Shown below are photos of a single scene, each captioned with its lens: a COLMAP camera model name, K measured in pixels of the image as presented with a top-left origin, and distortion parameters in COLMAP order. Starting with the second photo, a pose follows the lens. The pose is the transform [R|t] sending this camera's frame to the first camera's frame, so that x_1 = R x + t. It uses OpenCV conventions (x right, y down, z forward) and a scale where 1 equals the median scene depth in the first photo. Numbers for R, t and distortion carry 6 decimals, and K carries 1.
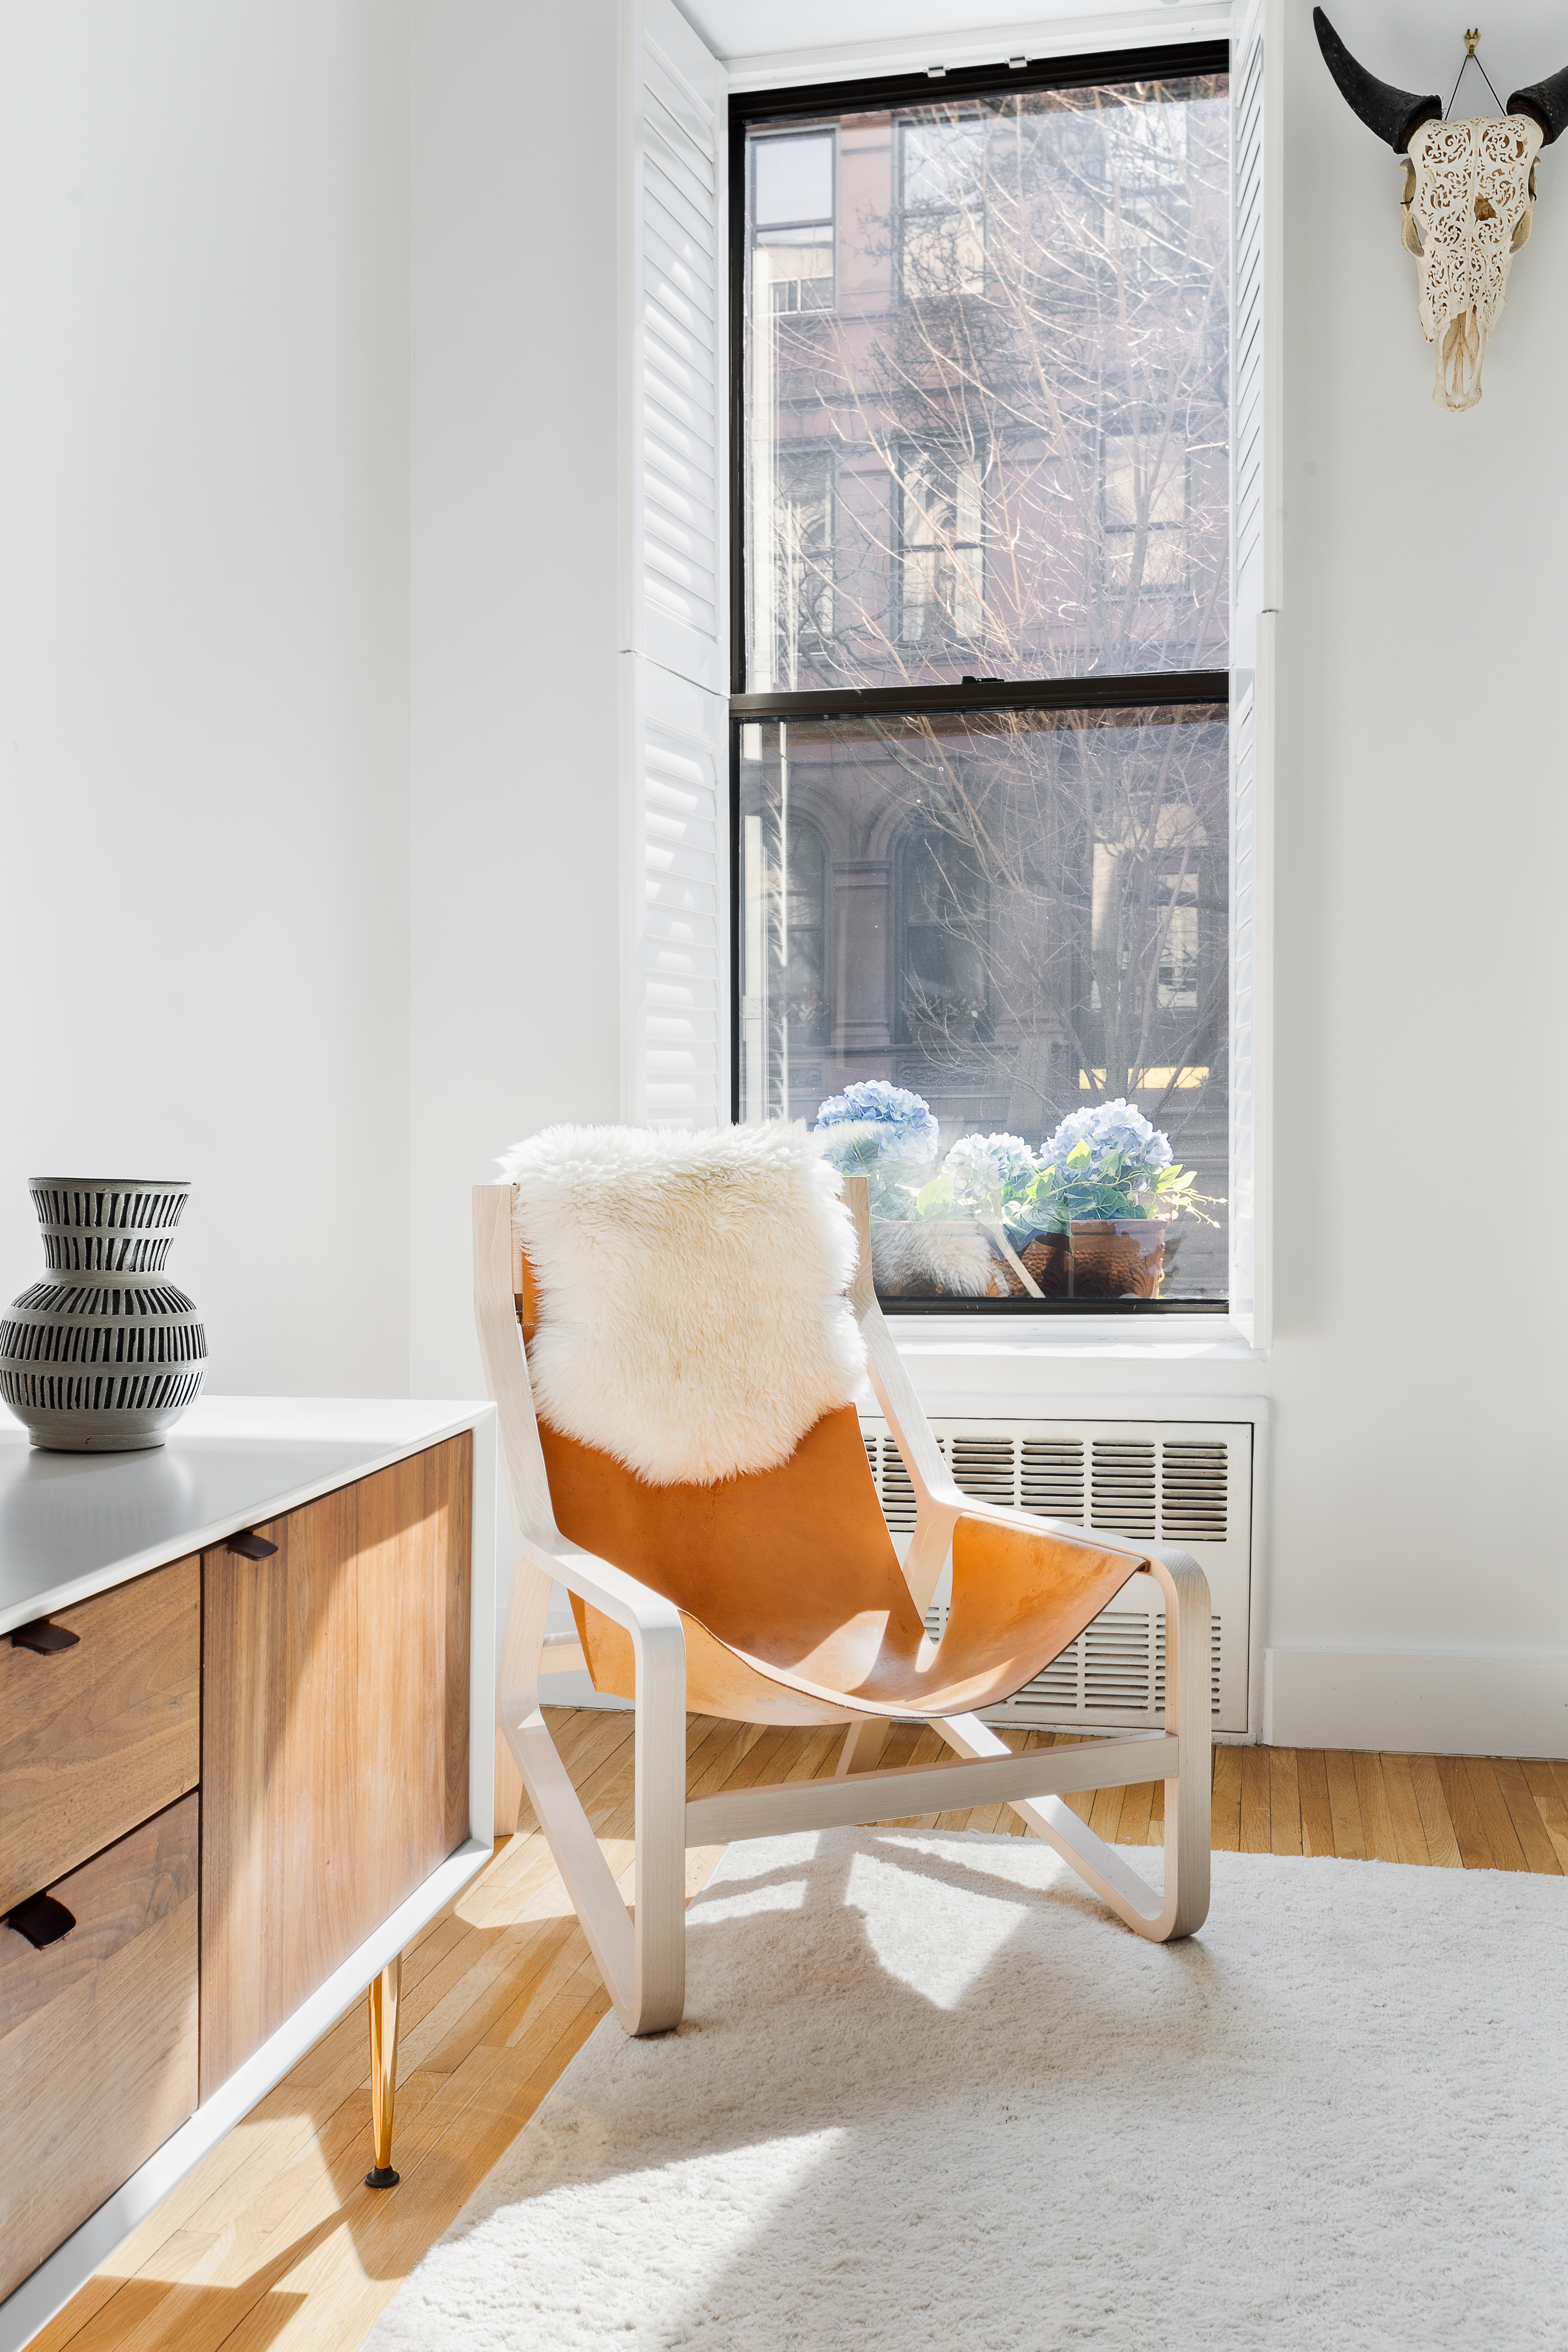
lens RADIAL K [[2245.7, 0, 768.7], [0, 2245.7, 1152.8], [0, 0, 1]] dist [-0.007342, 0.000000]
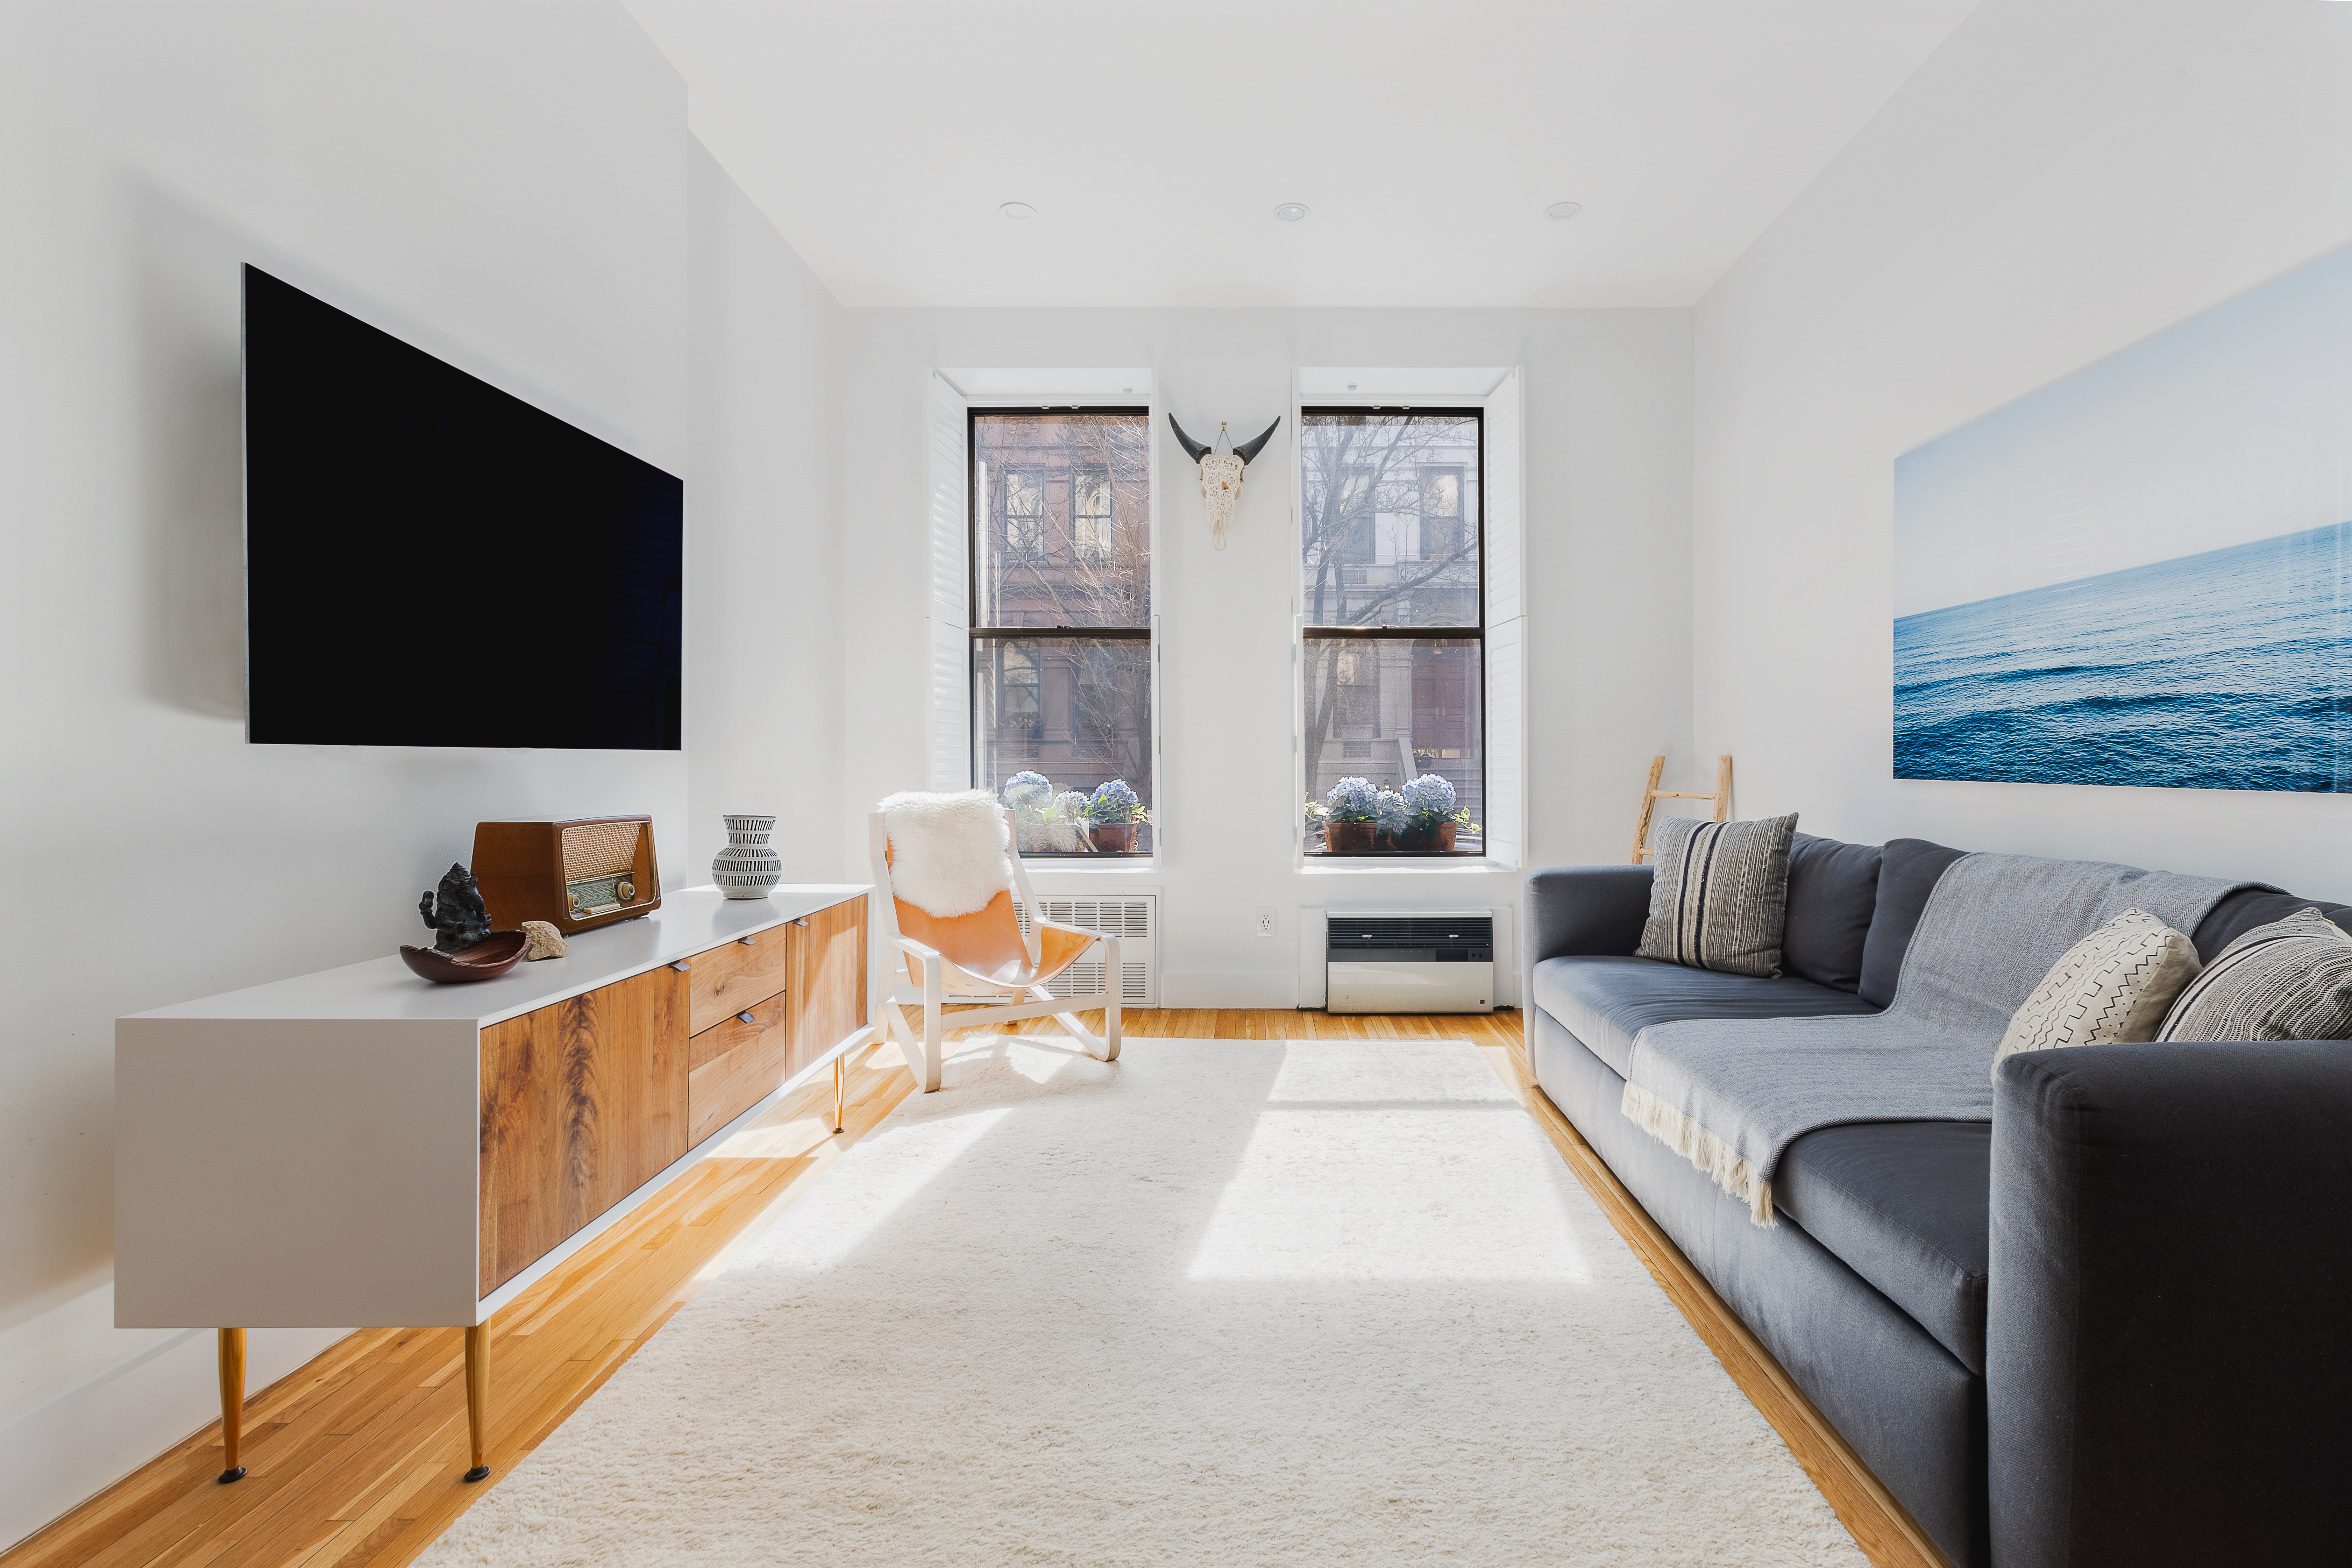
lens RADIAL K [[1062.9, 0, 1241.4], [0, 1062.9, 801.4], [0, 0, 1]] dist [-0.008197, 0.000255]
pose [[0.979125, 0.002314, 0.203244, 0.054058], [-0.005176, 0.999895, 0.013551, -0.019898], [-0.203191, -0.014321, 0.979034, -0.392849]]
